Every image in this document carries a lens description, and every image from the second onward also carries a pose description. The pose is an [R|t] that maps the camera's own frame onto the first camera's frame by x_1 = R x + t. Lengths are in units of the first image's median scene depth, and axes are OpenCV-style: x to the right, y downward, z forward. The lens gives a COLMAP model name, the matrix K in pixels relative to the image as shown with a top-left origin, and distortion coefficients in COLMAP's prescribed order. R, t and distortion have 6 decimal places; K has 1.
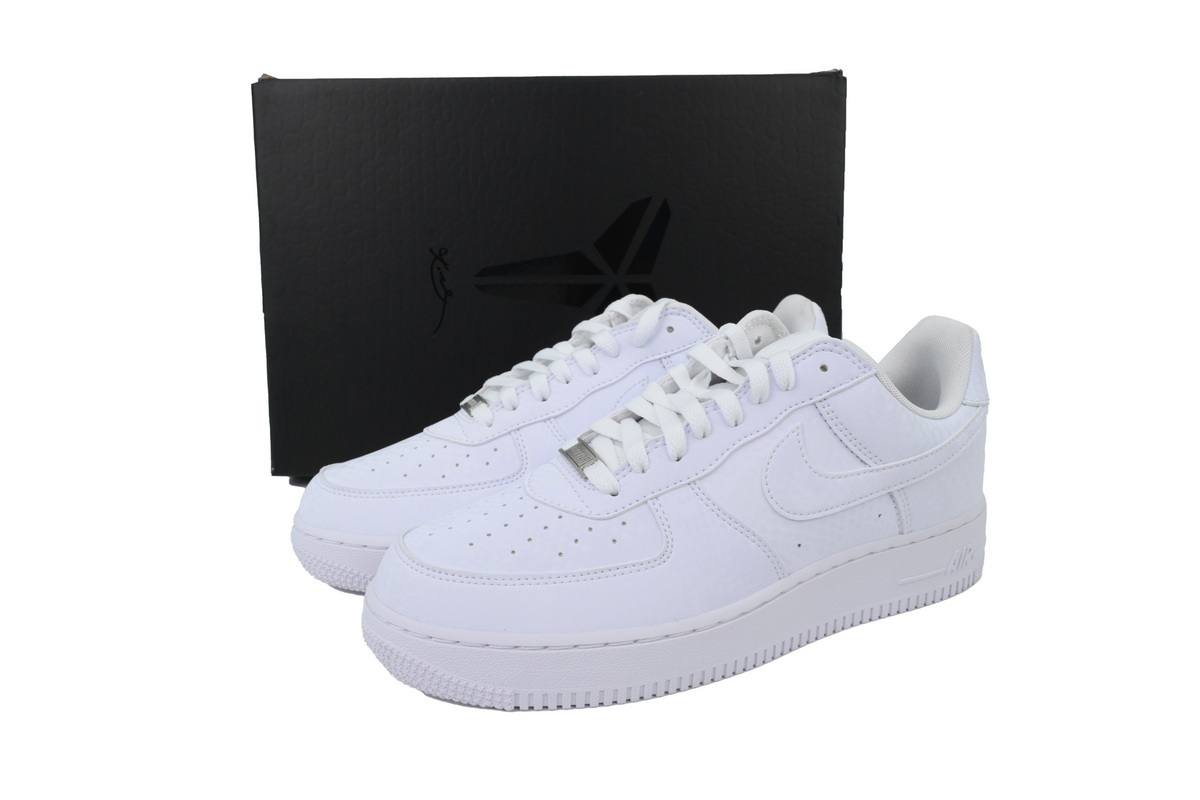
lens RADIAL K [[848.4, 0, 600.0], [0, 848.4, 400.0], [0, 0, 1]] dist [-0.002010, -0.000271]
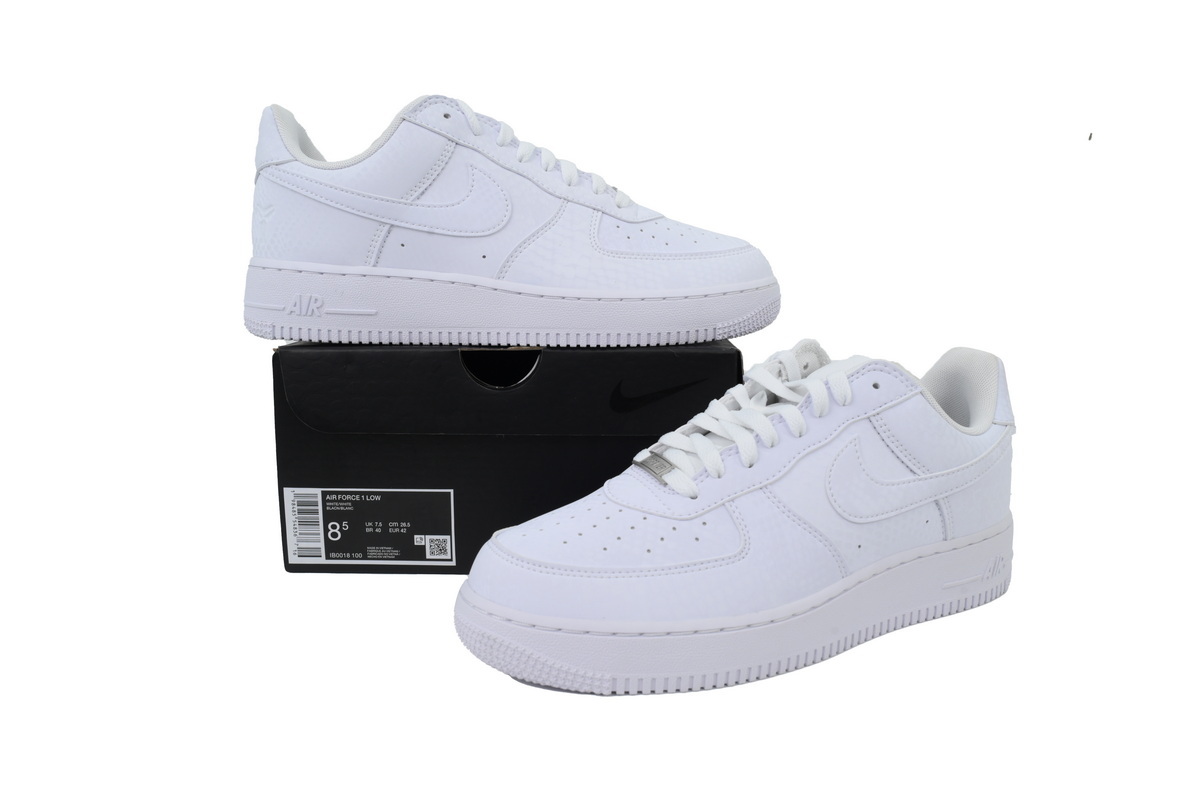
lens RADIAL K [[848.4, 0, 600.0], [0, 848.4, 400.0], [0, 0, 1]] dist [-0.002010, -0.000271]
pose [[0.998780, 0.007302, 0.048841, -0.154556], [-0.003094, 0.996319, -0.085668, 0.078871], [-0.049287, 0.085412, 0.995126, -0.086268]]
